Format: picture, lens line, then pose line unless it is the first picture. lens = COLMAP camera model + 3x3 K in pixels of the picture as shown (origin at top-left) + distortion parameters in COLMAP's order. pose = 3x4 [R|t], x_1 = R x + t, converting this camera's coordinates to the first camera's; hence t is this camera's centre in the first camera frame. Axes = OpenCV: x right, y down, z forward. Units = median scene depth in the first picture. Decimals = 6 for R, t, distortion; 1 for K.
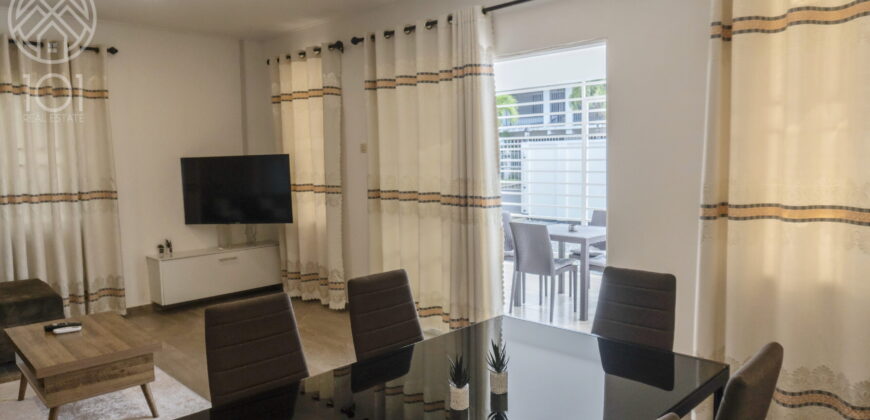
lens RADIAL K [[584.3, 0, 431.8], [0, 584.3, 215.7], [0, 0, 1]] dist [-0.026370, 0.000312]
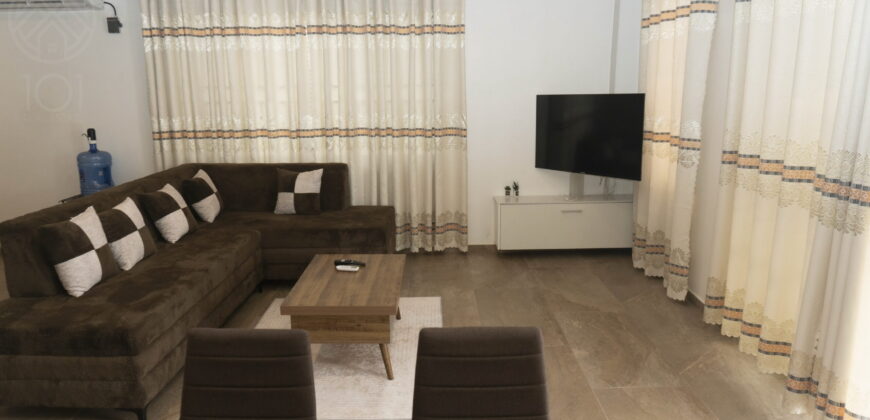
lens RADIAL K [[584.3, 0, 435.8], [0, 584.3, 215.3], [0, 0, 1]] dist [-0.026370, 0.000312]
pose [[0.714816, 0.158693, -0.681069, 0.122524], [-0.071612, 0.985403, 0.154445, -0.047178], [0.695637, -0.061627, 0.715746, 0.238219]]
